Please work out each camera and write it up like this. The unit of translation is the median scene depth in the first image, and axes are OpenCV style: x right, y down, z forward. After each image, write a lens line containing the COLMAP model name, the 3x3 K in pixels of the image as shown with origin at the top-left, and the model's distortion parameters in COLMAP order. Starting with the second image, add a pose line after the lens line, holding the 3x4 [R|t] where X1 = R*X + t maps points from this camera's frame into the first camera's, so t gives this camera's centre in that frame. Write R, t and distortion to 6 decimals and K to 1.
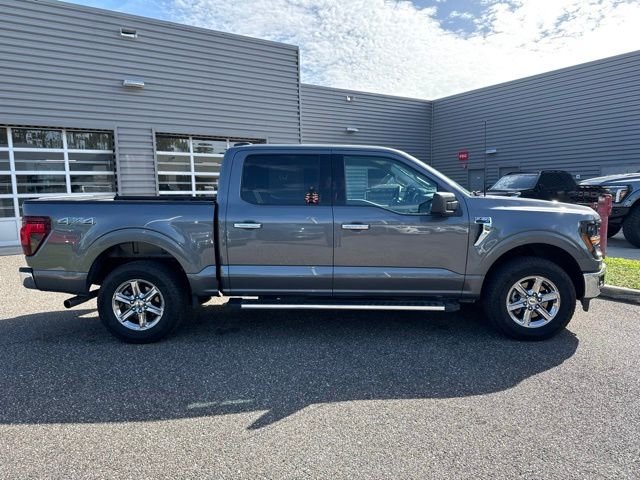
lens RADIAL K [[446.6, 0, 321.0], [0, 446.6, 241.0], [0, 0, 1]] dist [0.059755, -0.085863]
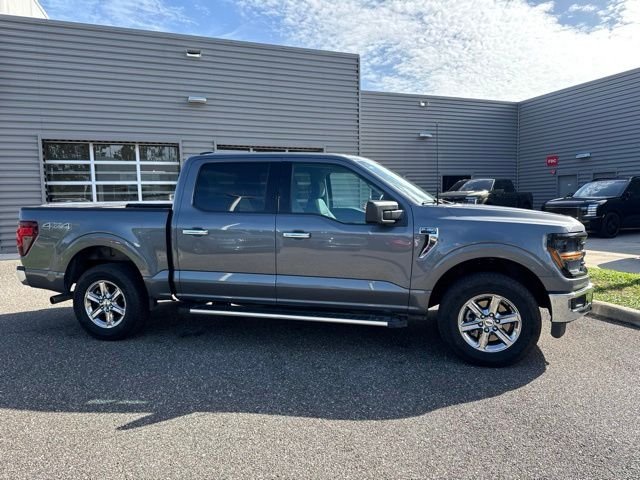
lens RADIAL K [[446.6, 0, 321.0], [0, 446.6, 241.0], [0, 0, 1]] dist [0.059755, -0.085863]
pose [[0.976292, 0.020584, -0.215477, 0.331643], [-0.024472, 0.999582, -0.015395, -0.005444], [0.215070, 0.020303, 0.976388, 0.055033]]
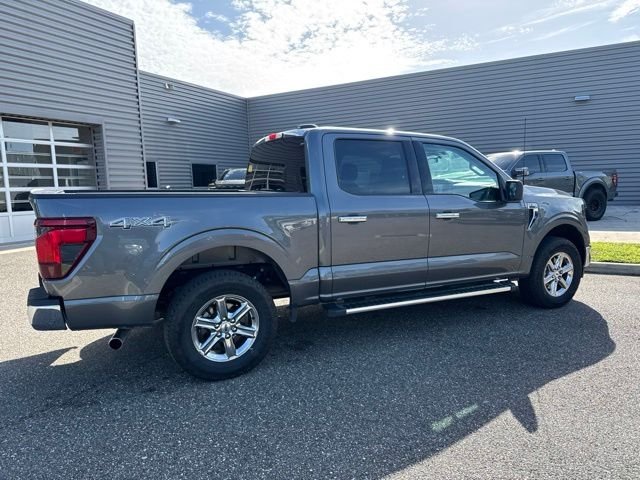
lens RADIAL K [[448.4, 0, 320.2], [0, 448.4, 236.6], [0, 0, 1]] dist [0.063408, -0.094736]
pose [[0.877973, -0.055997, 0.475424, -0.629079], [0.058943, 0.998223, 0.008723, -0.010967], [-0.475068, 0.020364, 0.879713, 0.249627]]
